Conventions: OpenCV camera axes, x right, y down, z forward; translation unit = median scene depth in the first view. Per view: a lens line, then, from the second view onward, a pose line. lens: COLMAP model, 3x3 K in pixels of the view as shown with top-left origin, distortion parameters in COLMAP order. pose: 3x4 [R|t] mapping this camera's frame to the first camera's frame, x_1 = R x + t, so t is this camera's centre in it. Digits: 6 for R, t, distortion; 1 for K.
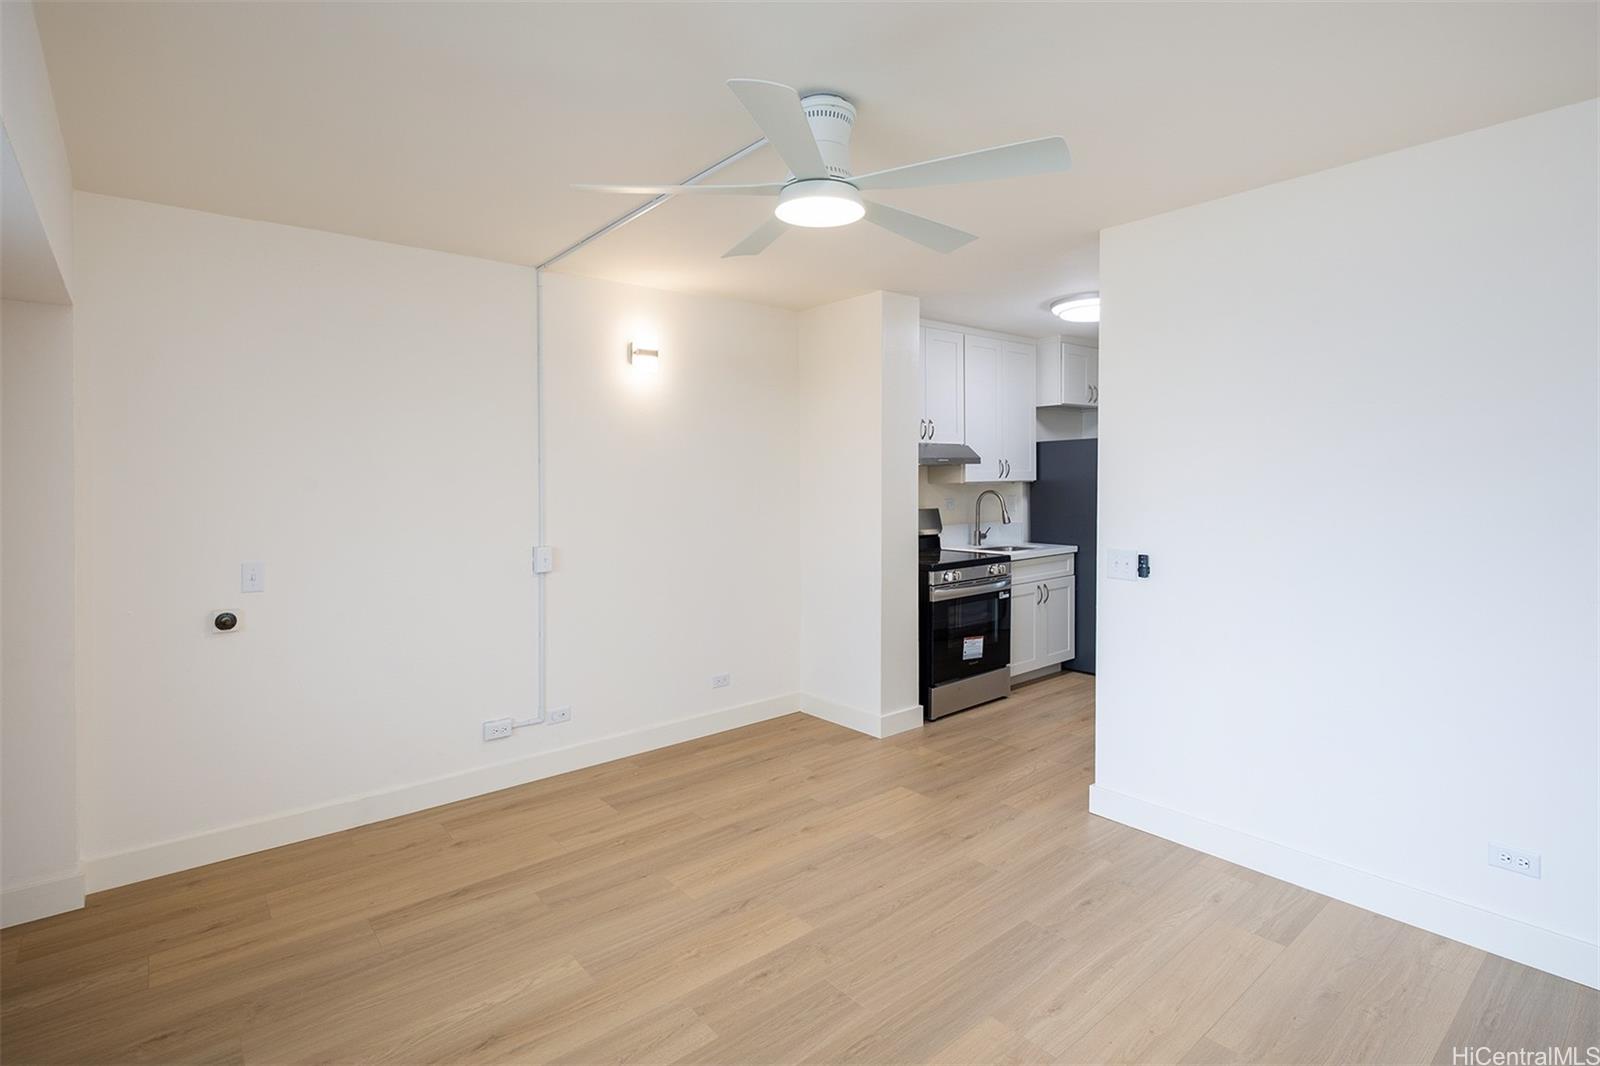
lens RADIAL K [[779.3, 0, 809.4], [0, 779.3, 505.4], [0, 0, 1]] dist [-0.000365, -0.000214]
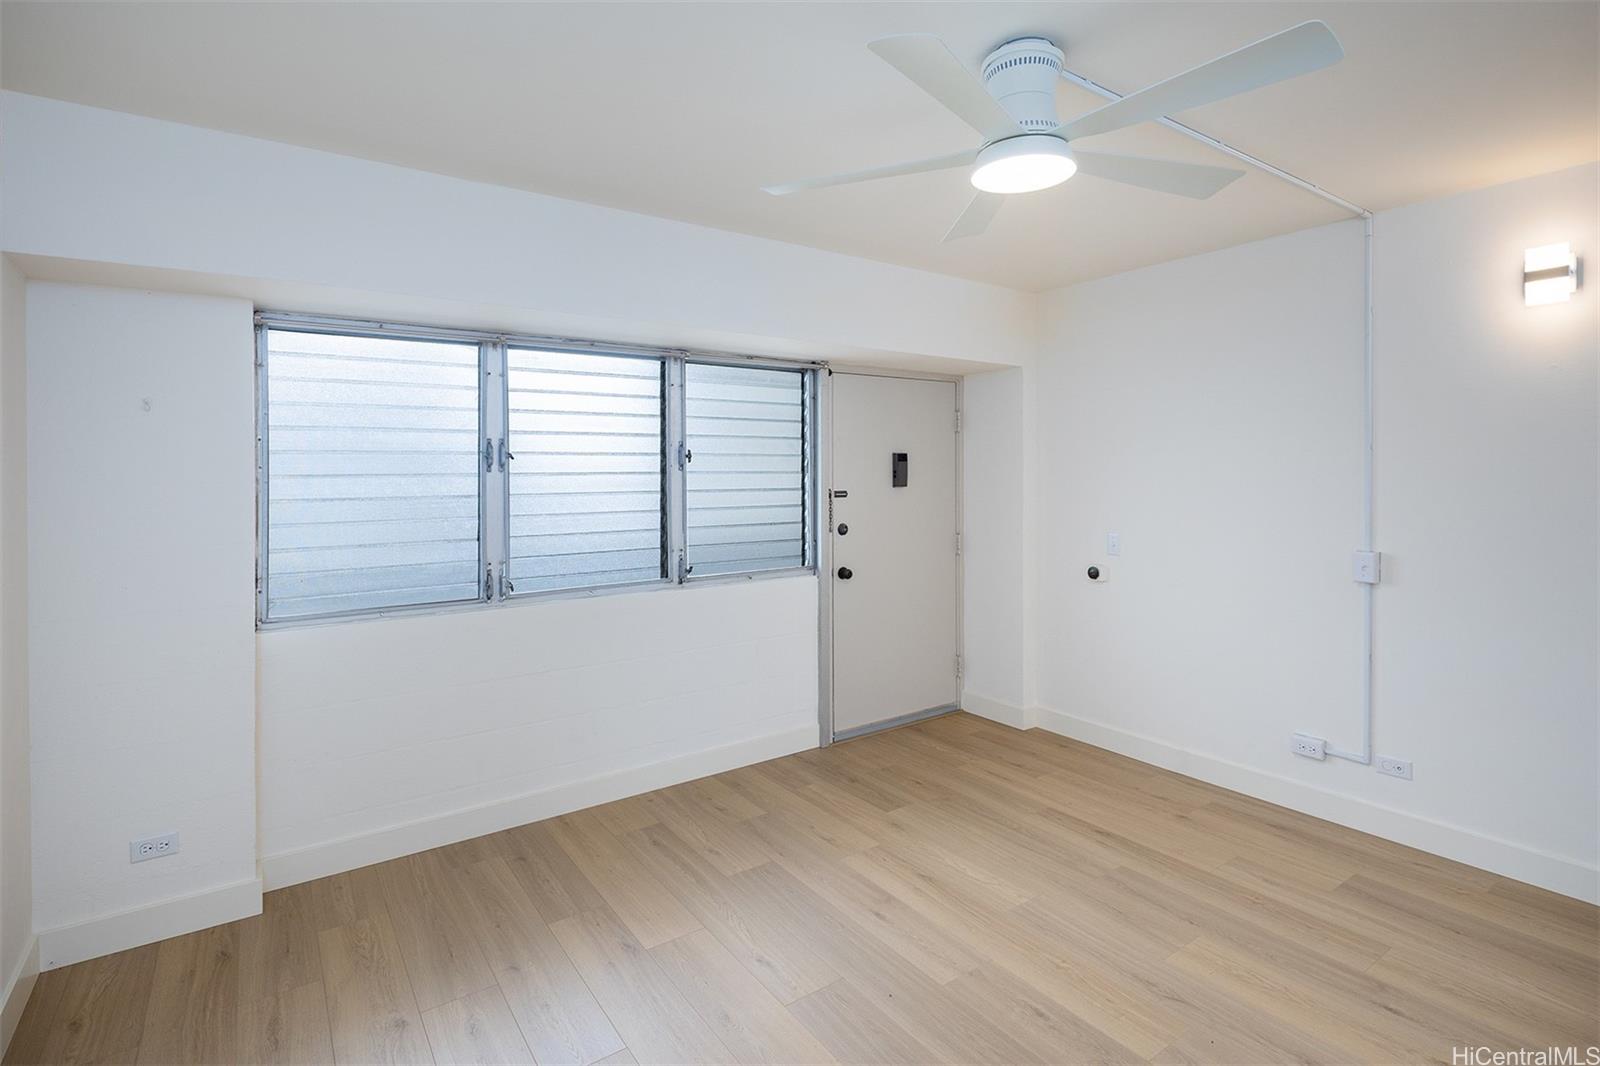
lens RADIAL K [[785.7, 0, 812.7], [0, 785.7, 478.6], [0, 0, 1]] dist [-0.000582, -0.001050]
pose [[-0.085155, 0.014009, -0.996269, 0.682032], [-0.024960, 0.999557, 0.016189, -0.028196], [0.996055, 0.026245, -0.084768, 0.618097]]
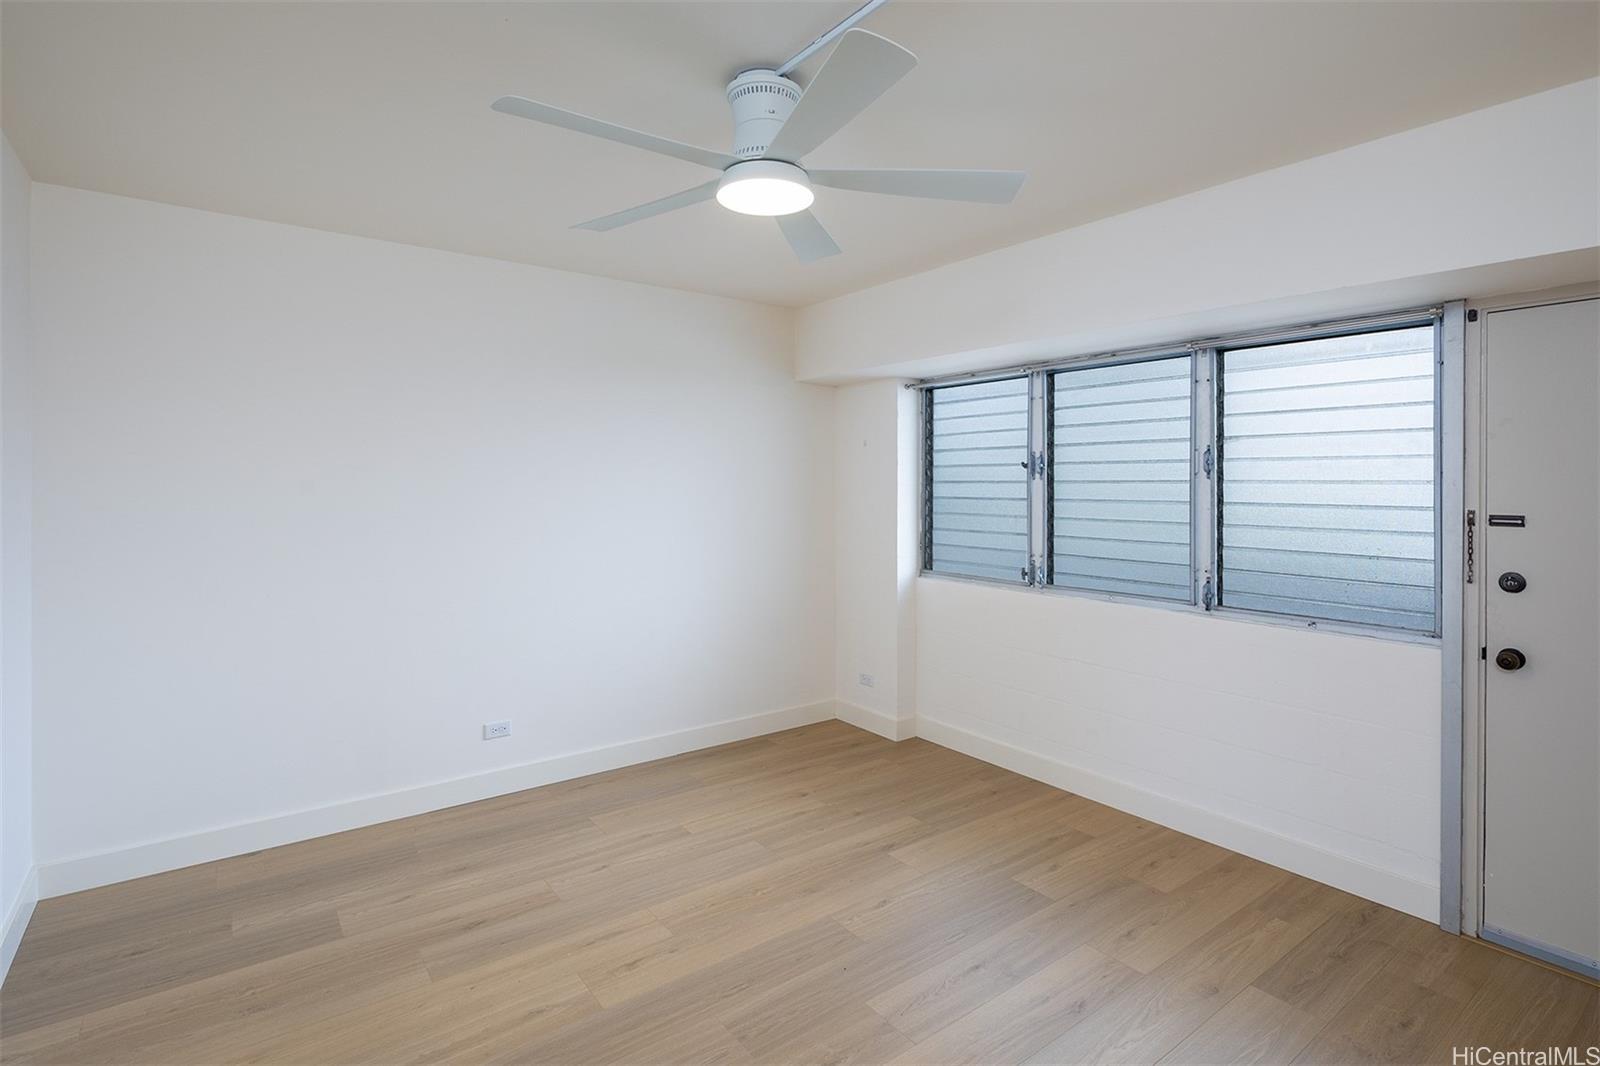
lens RADIAL K [[785.7, 0, 812.7], [0, 785.7, 478.6], [0, 0, 1]] dist [-0.000582, -0.001050]
pose [[-0.998167, 0.006240, 0.060198, -0.085758], [0.008106, 0.999493, 0.030805, -0.054184], [-0.059975, 0.031237, -0.997711, 1.430306]]
